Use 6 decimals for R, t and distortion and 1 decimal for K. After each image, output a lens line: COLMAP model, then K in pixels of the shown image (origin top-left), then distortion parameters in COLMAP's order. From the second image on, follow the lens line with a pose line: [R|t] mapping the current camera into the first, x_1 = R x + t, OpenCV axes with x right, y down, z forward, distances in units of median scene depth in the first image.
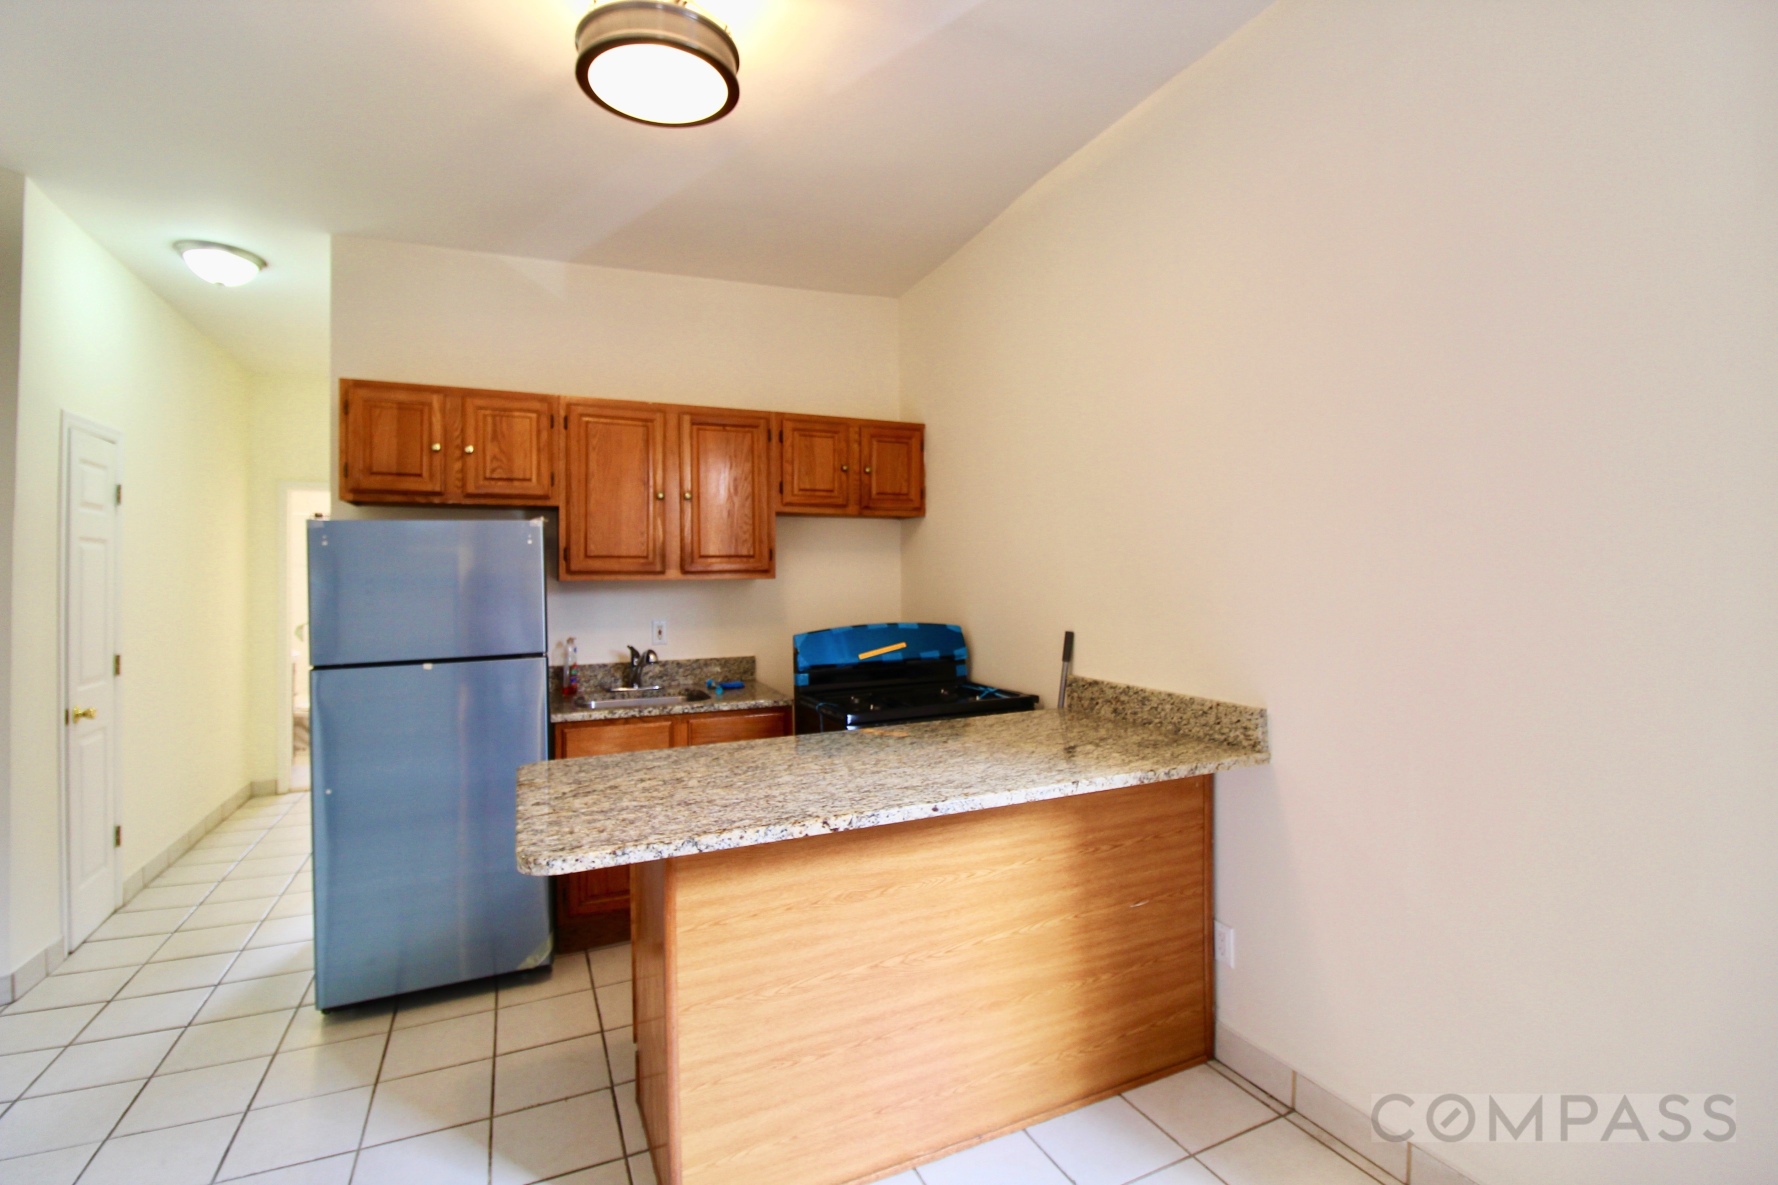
lens RADIAL K [[812.3, 0, 888.3], [0, 812.3, 569.1], [0, 0, 1]] dist [-0.015955, -0.000546]
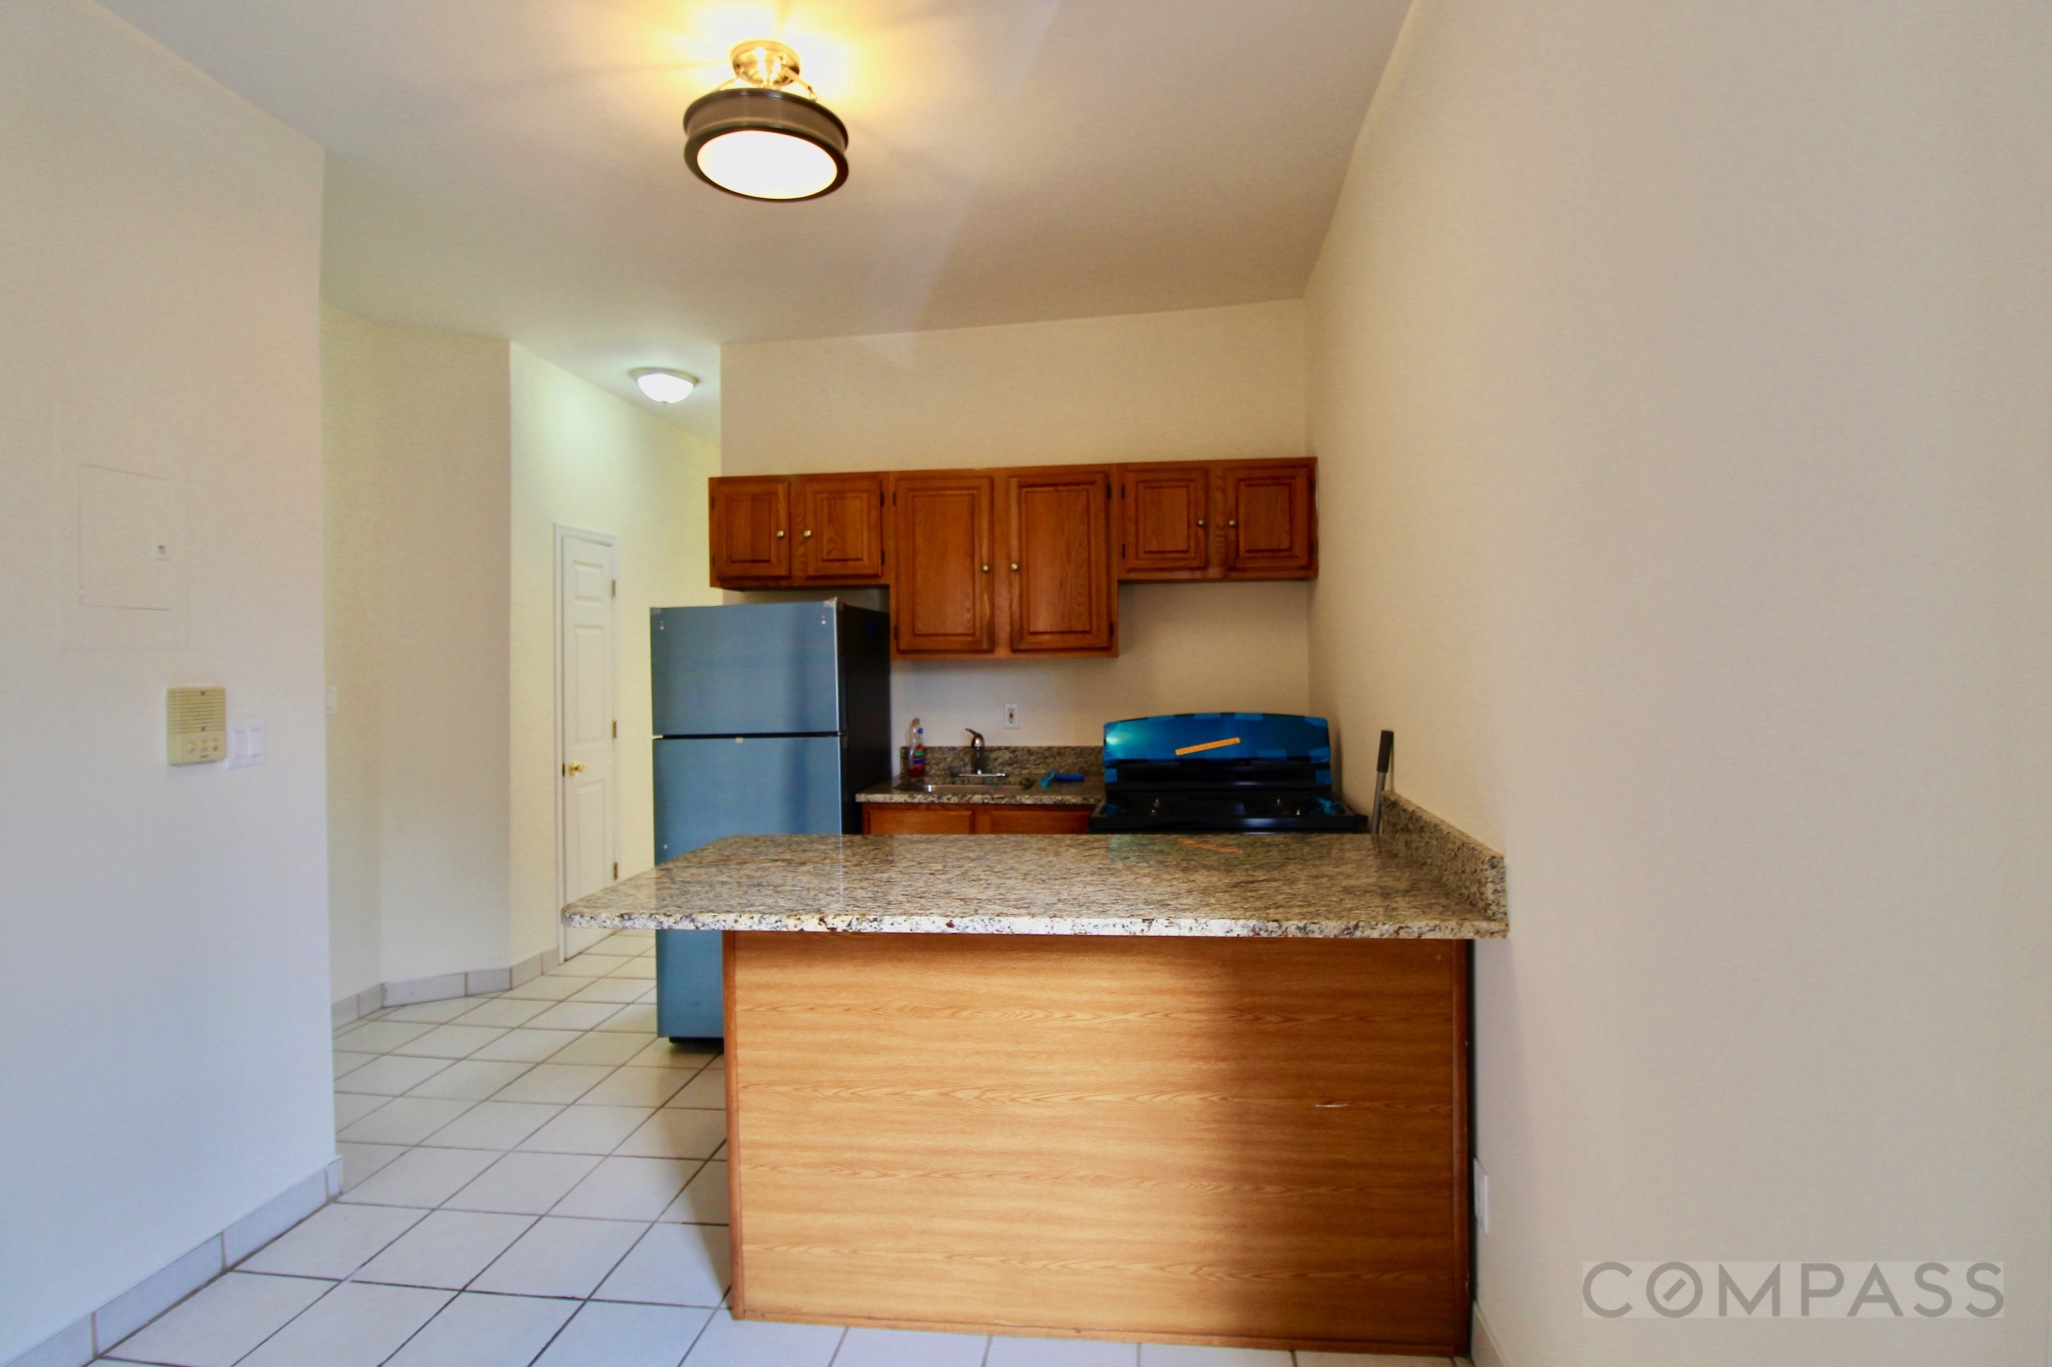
lens RADIAL K [[974.9, 0, 1033.9], [0, 974.9, 648.3], [0, 0, 1]] dist [-0.015851, -0.000565]
pose [[0.857571, -0.005542, -0.514336, 0.388003], [0.009764, 0.999937, 0.005504, -0.005255], [0.514273, -0.009742, 0.857571, 0.081568]]
